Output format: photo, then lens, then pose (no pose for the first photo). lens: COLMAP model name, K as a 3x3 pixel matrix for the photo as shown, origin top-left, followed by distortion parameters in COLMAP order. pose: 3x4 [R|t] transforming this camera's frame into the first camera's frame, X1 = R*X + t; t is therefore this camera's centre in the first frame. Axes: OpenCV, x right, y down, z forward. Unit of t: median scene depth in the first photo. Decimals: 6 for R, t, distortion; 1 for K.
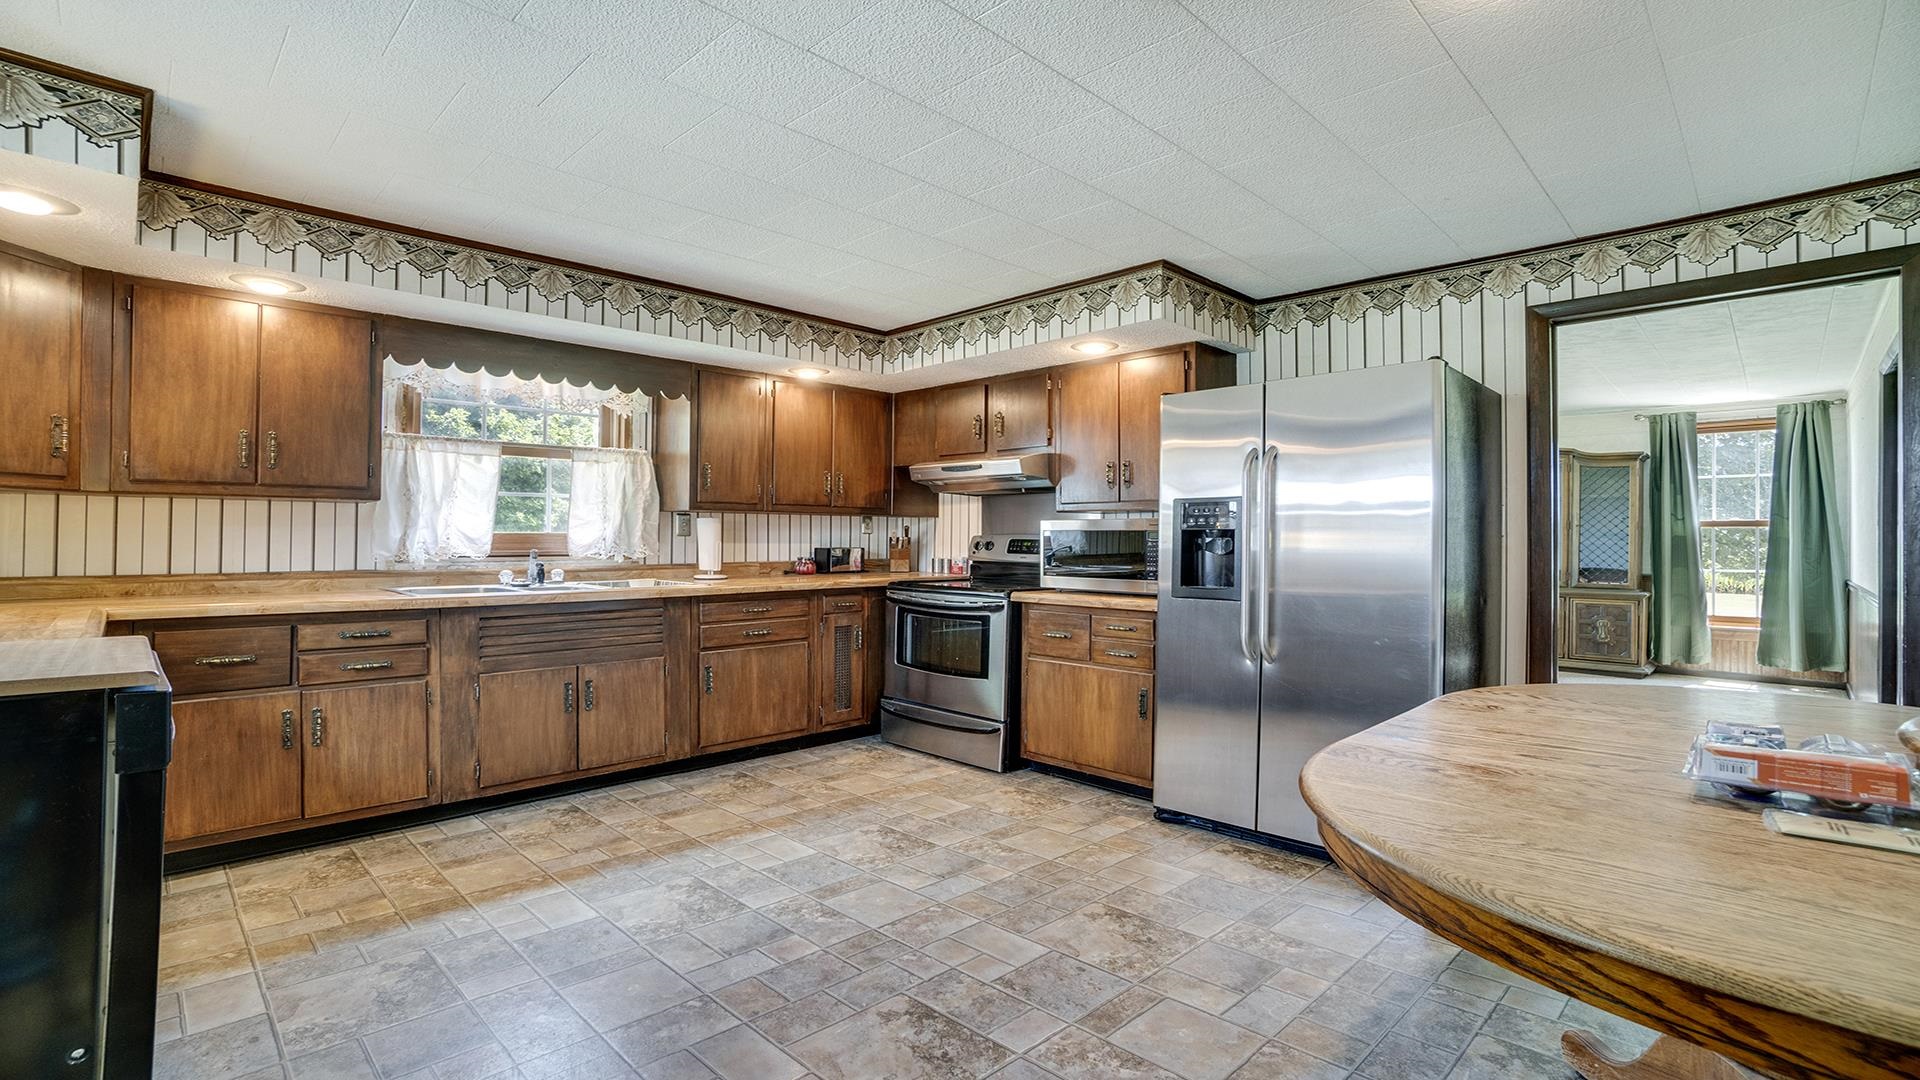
lens RADIAL K [[884.4, 0, 961.2], [0, 884.4, 548.4], [0, 0, 1]] dist [-0.031155, 0.008513]
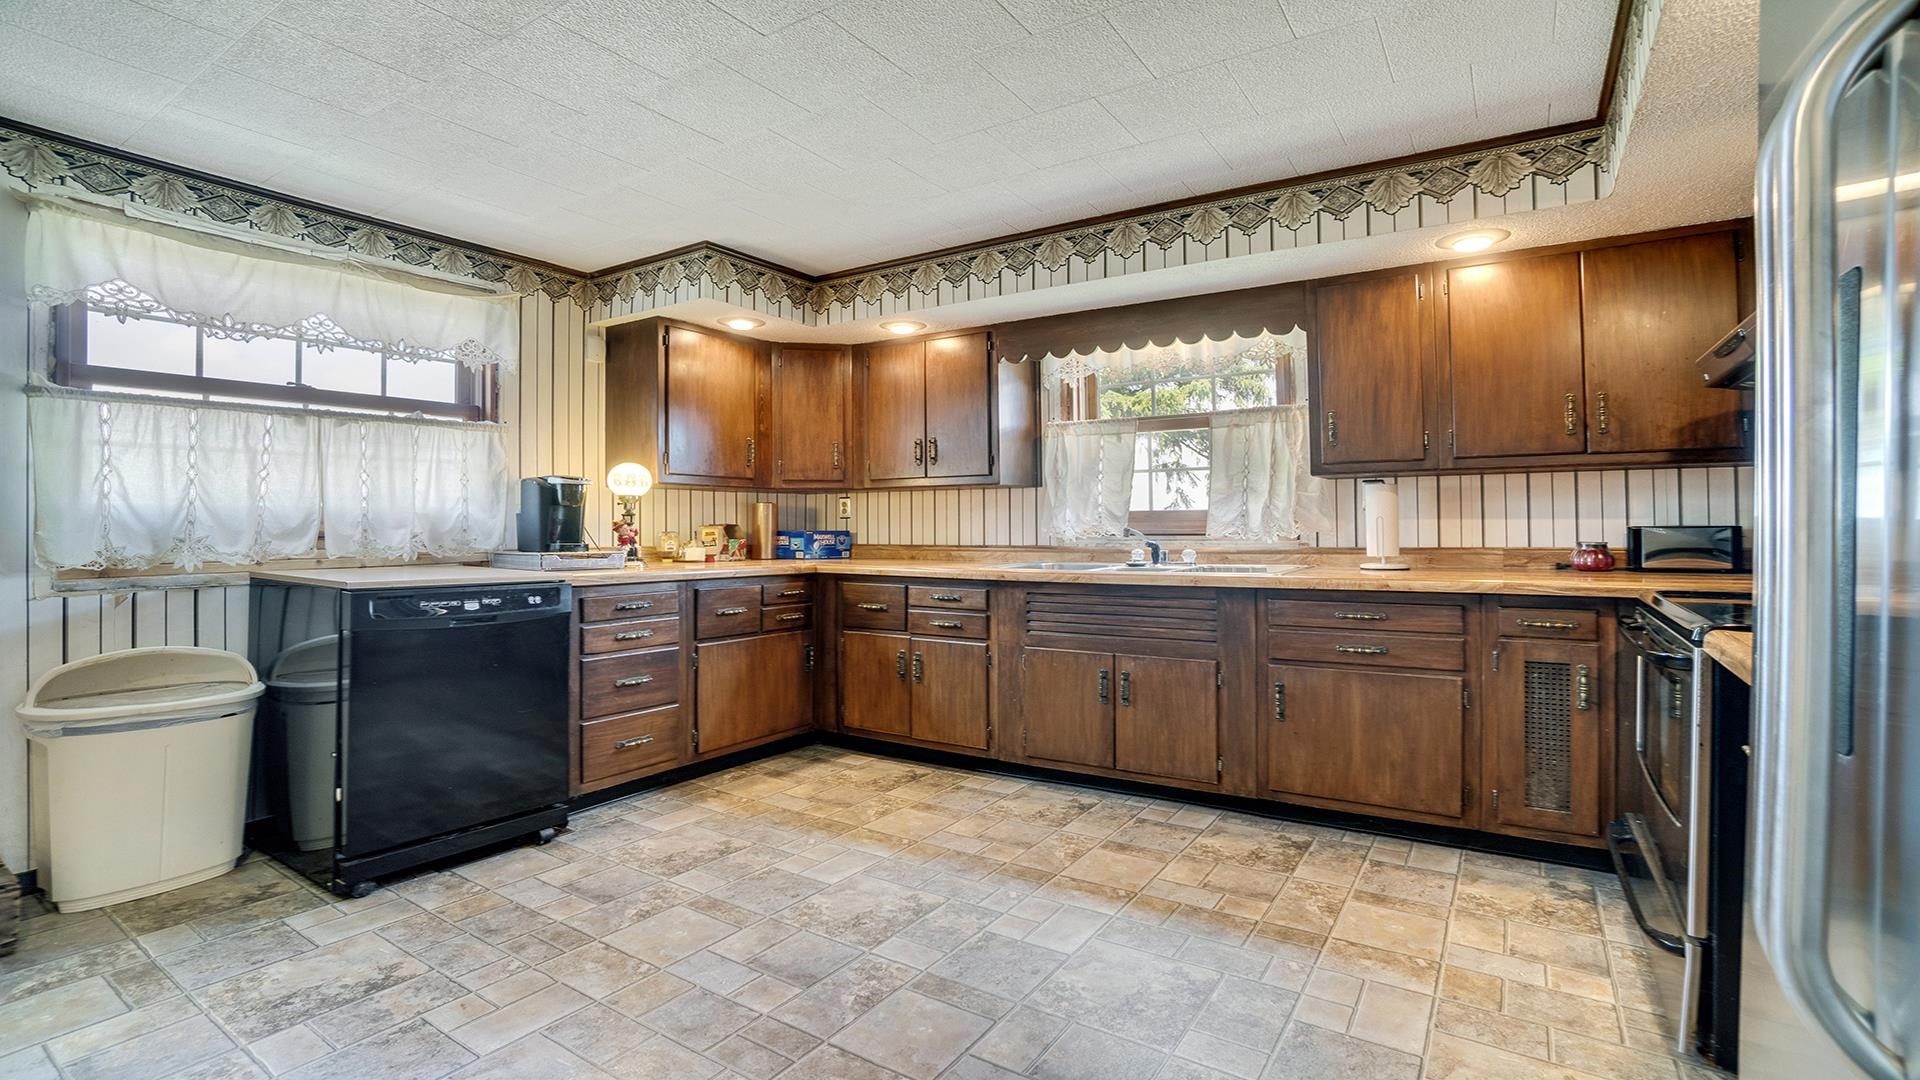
lens RADIAL K [[884.4, 0, 945.0], [0, 884.4, 545.1], [0, 0, 1]] dist [-0.031155, 0.008513]
pose [[0.202979, 0.016091, -0.979051, 0.417069], [-0.004682, 0.999869, 0.015462, 0.007330], [0.979172, 0.001446, 0.203027, 0.636017]]
